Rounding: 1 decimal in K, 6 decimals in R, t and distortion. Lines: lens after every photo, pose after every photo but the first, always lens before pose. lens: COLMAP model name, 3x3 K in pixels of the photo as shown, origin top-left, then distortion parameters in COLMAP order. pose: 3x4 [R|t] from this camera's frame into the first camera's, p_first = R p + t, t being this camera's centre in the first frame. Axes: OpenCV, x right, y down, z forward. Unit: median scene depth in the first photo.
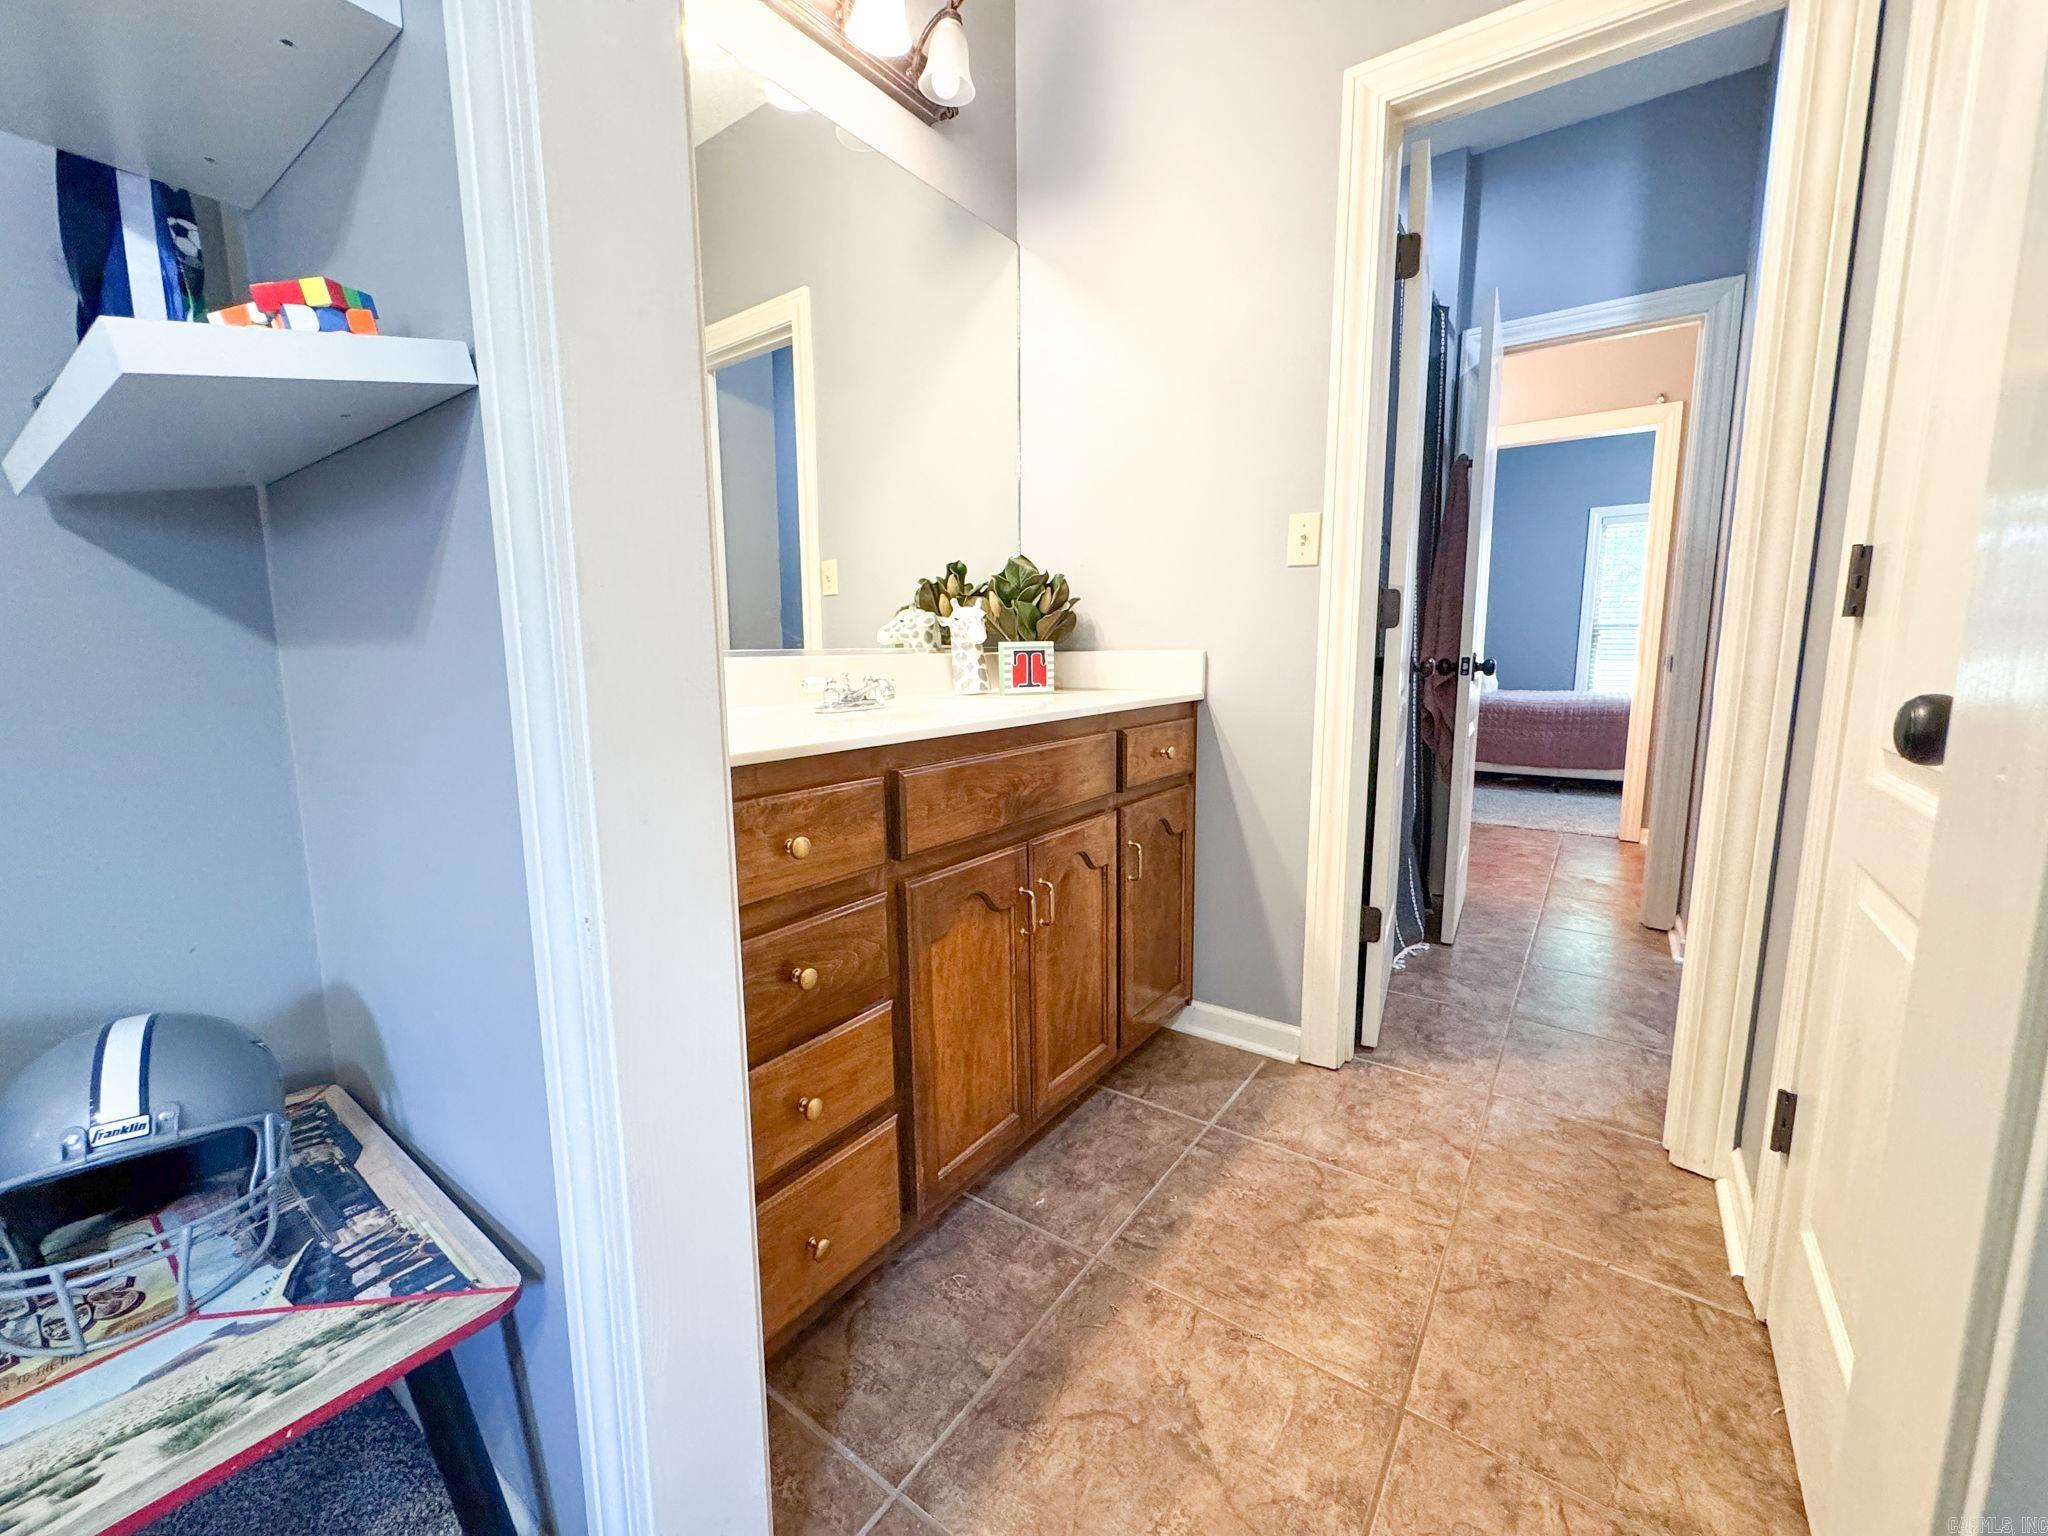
lens RADIAL K [[819.3, 0, 1022.2], [0, 819.3, 768.0], [0, 0, 1]] dist [-0.002984, 0.000546]
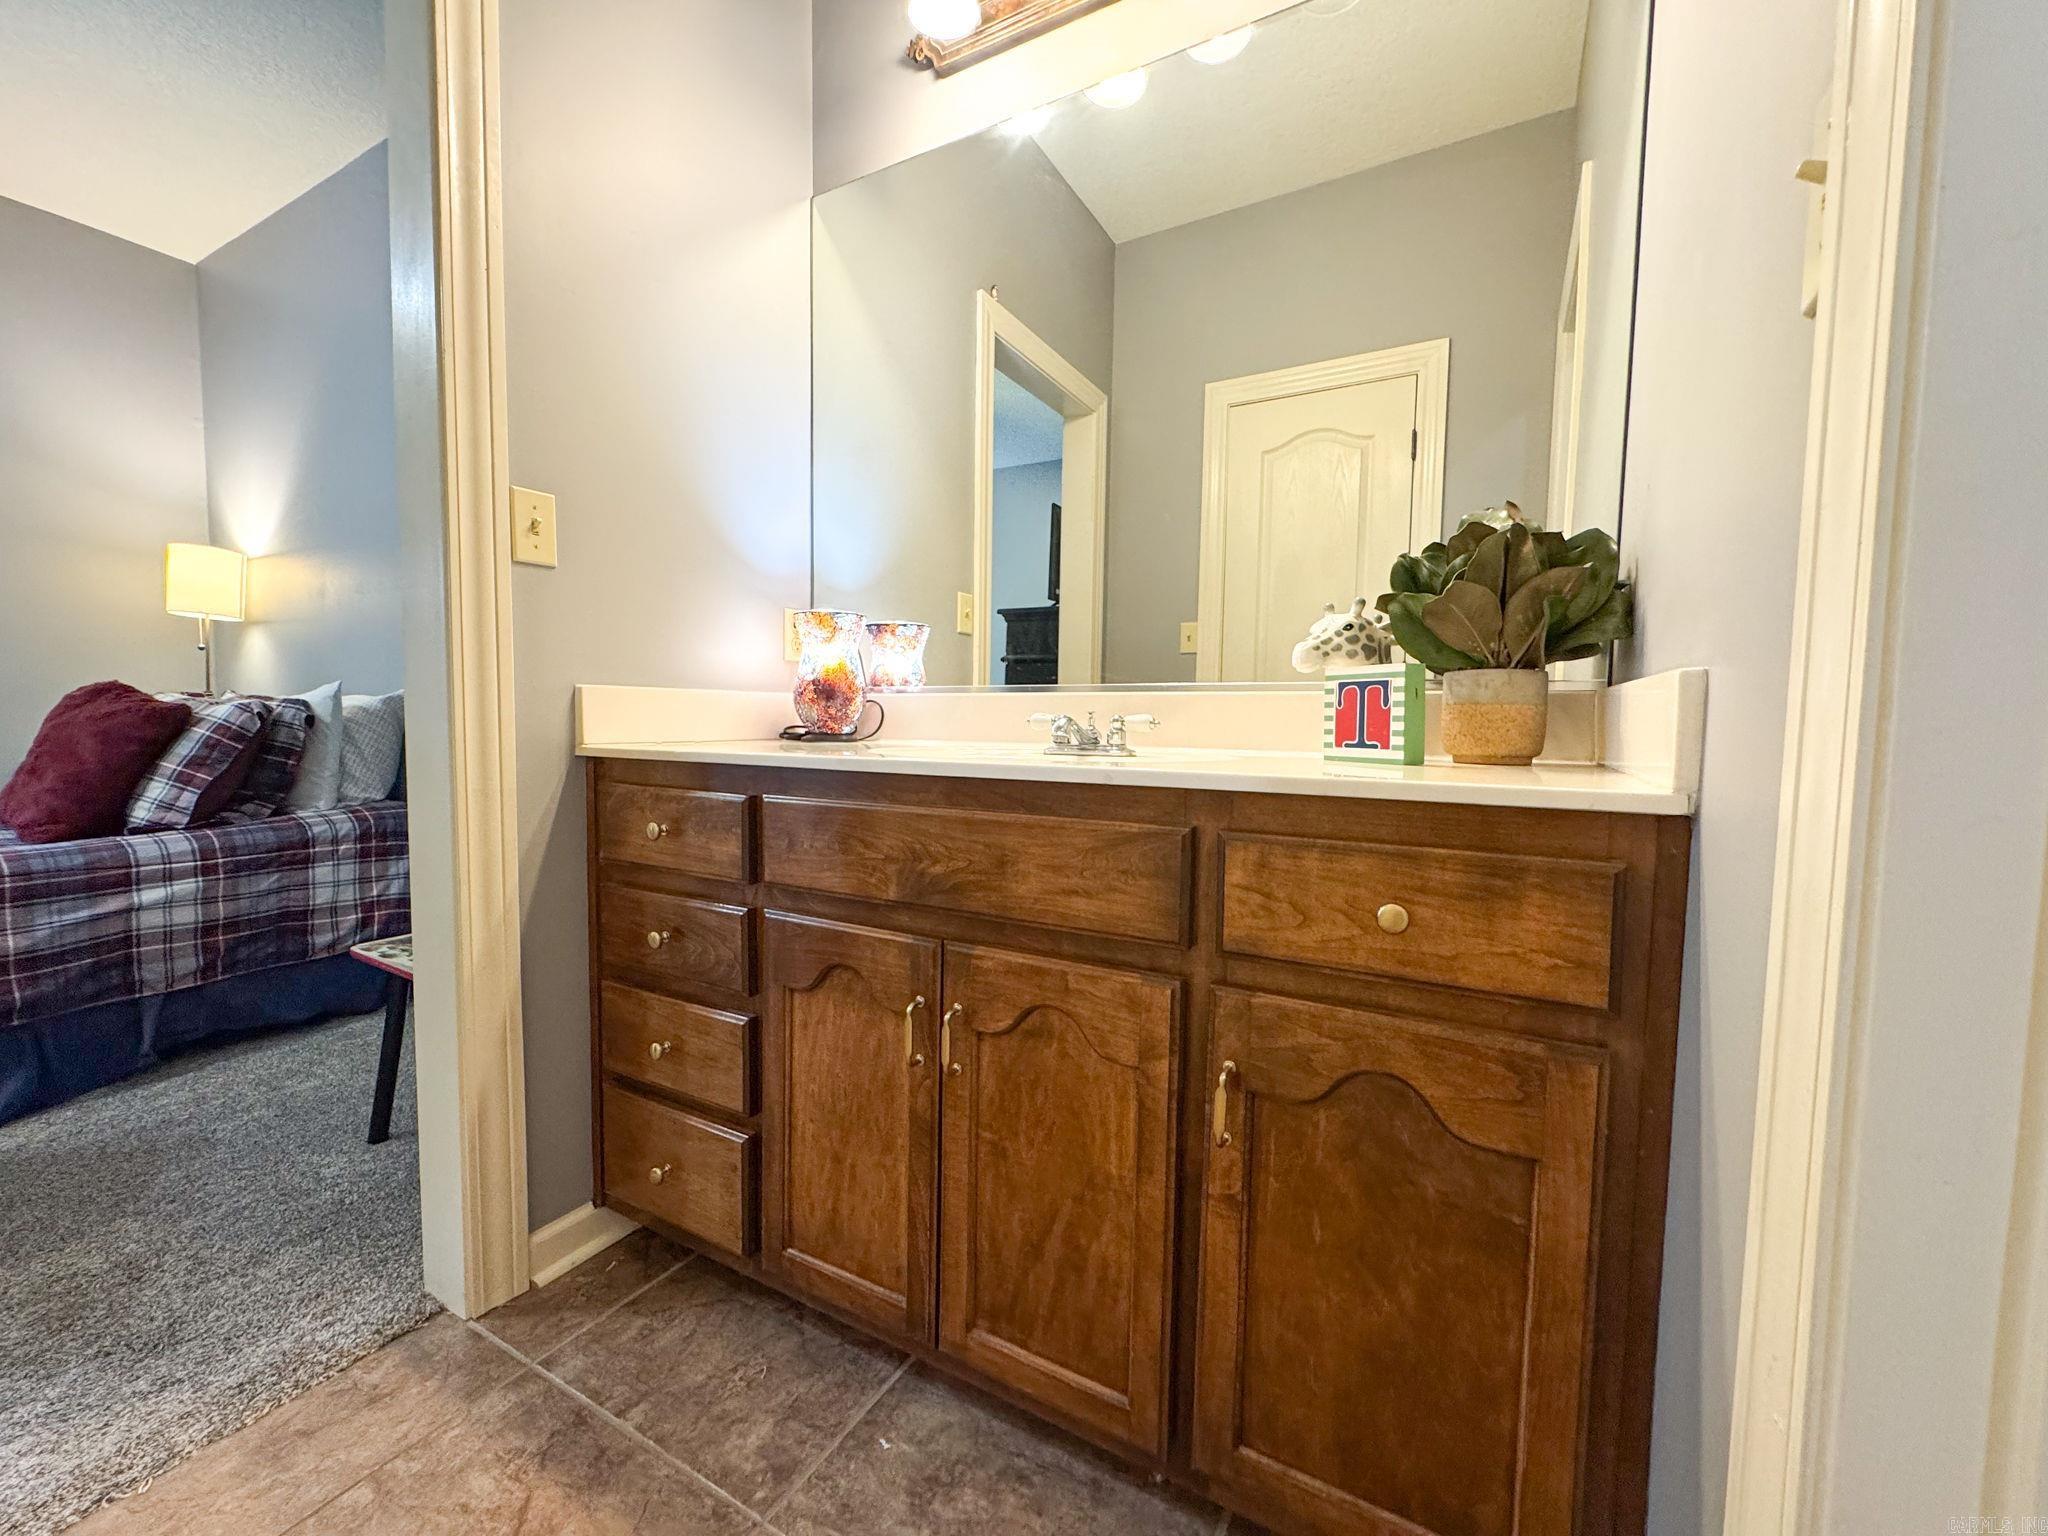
lens RADIAL K [[819.3, 0, 1024.9], [0, 819.3, 768.6], [0, 0, 1]] dist [-0.002984, 0.000546]
pose [[0.110339, 0.075562, -0.991017, 0.702512], [-0.157909, 0.985773, 0.057581, -0.108777], [0.981270, 0.150137, 0.120702, 0.956694]]
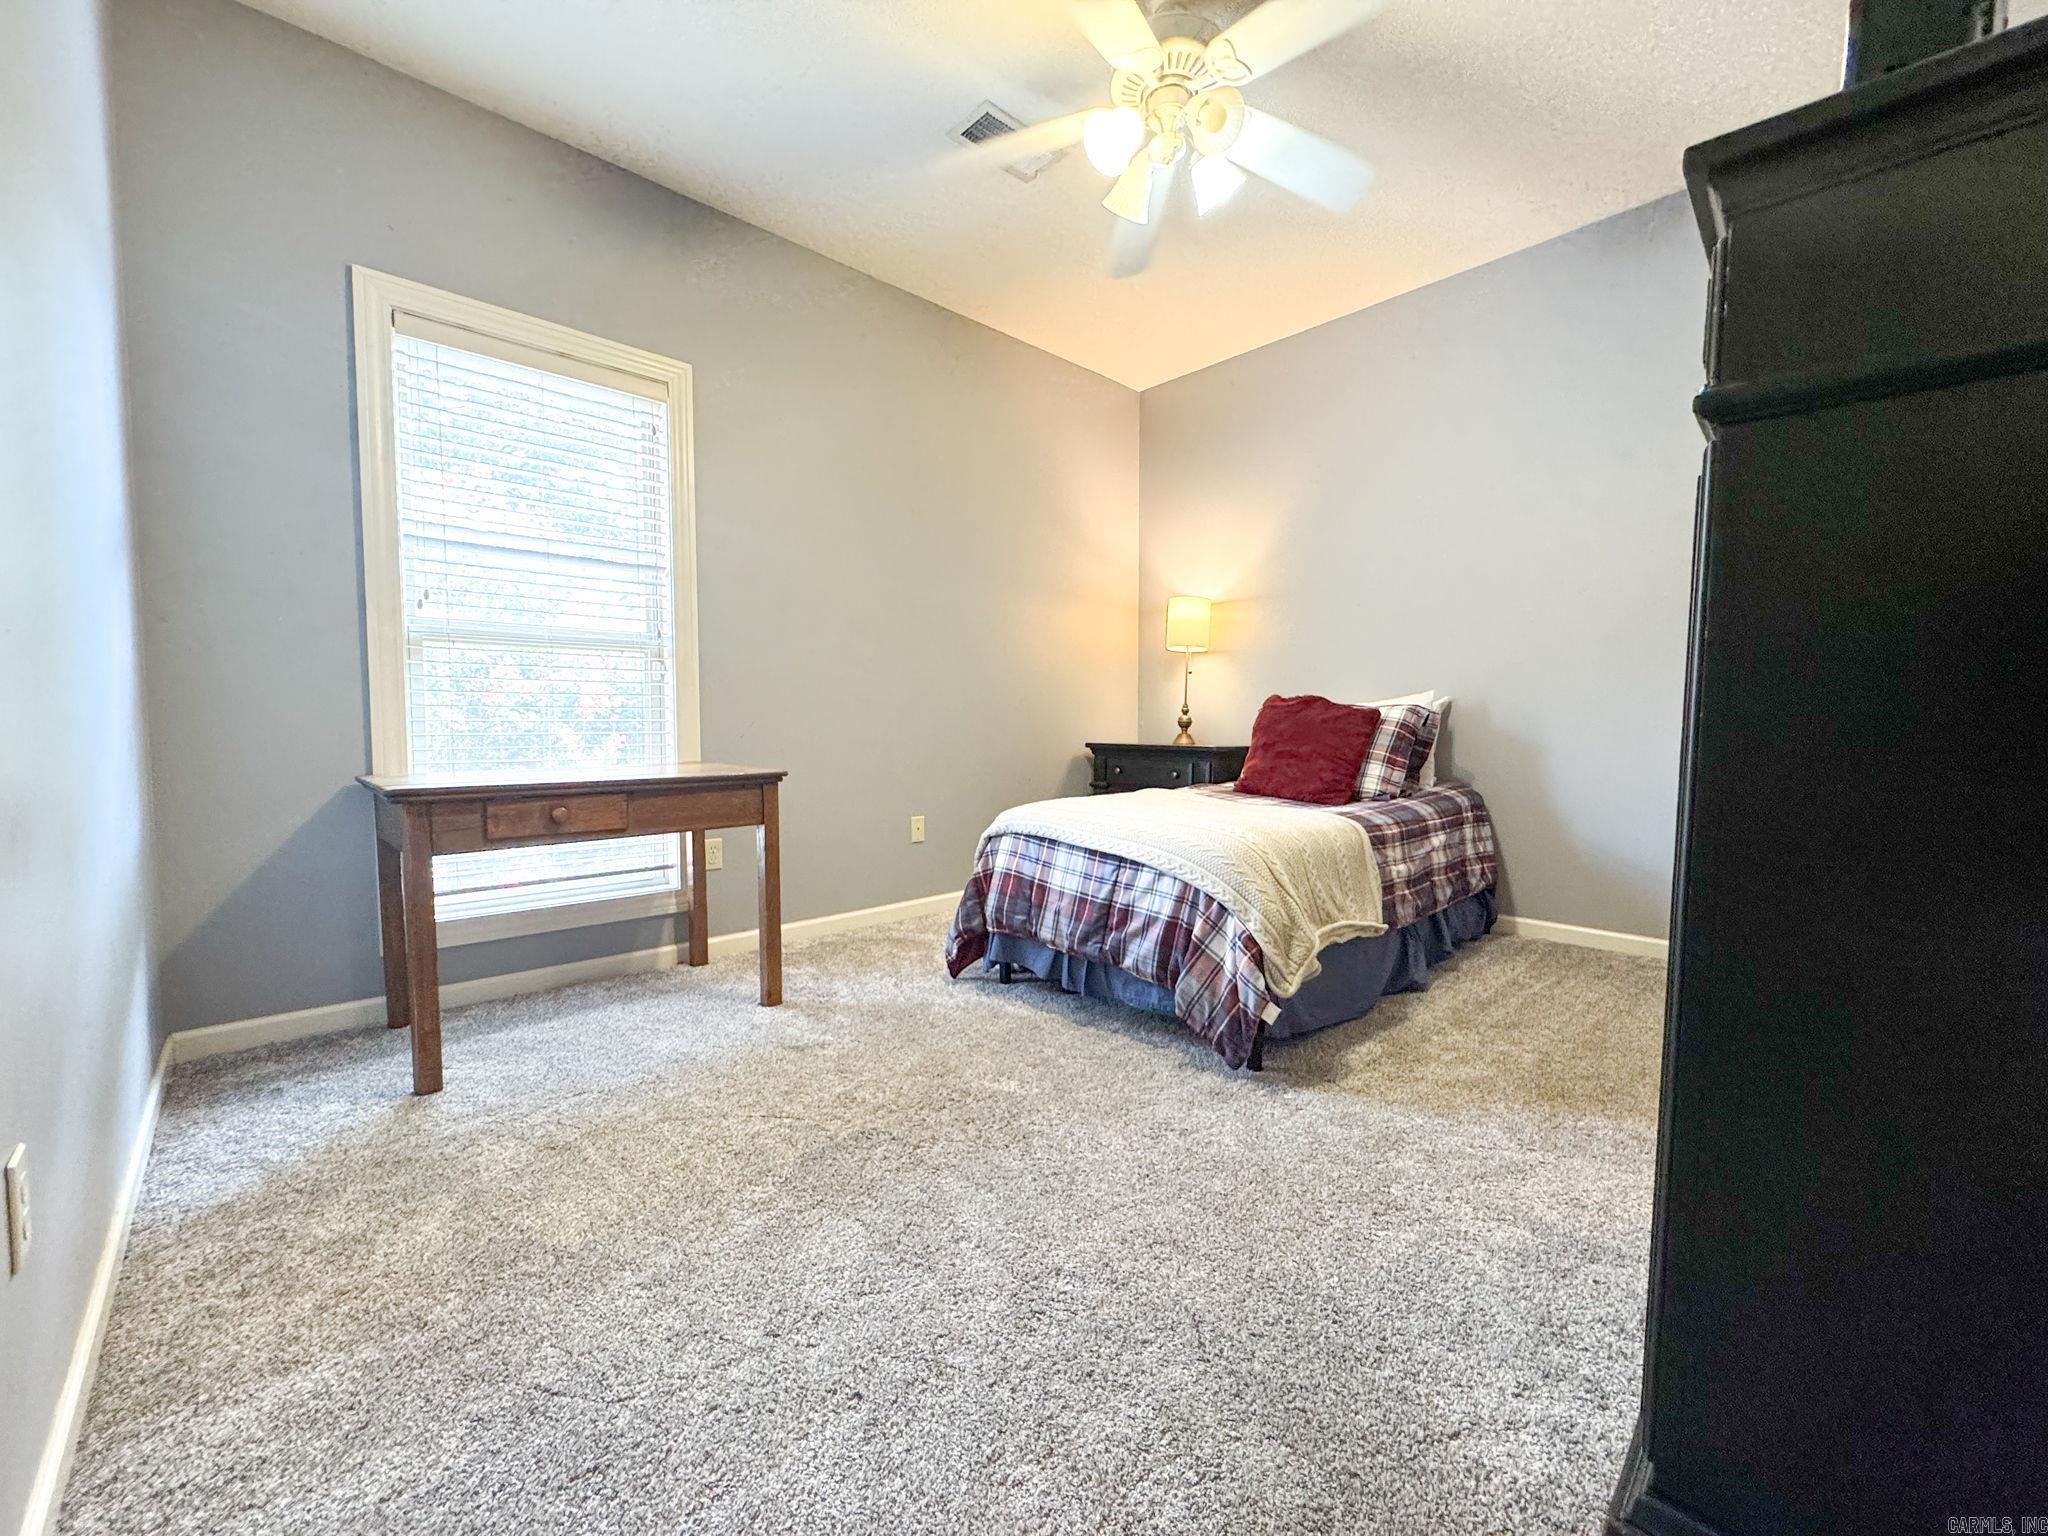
lens RADIAL K [[819.3, 0, 1030.3], [0, 819.3, 762.9], [0, 0, 1]] dist [-0.002984, 0.000546]
pose [[-0.181083, 0.056922, -0.981819, 1.300353], [-0.136545, 0.987200, 0.082418, 0.200866], [0.973943, 0.148987, -0.170993, -0.951871]]
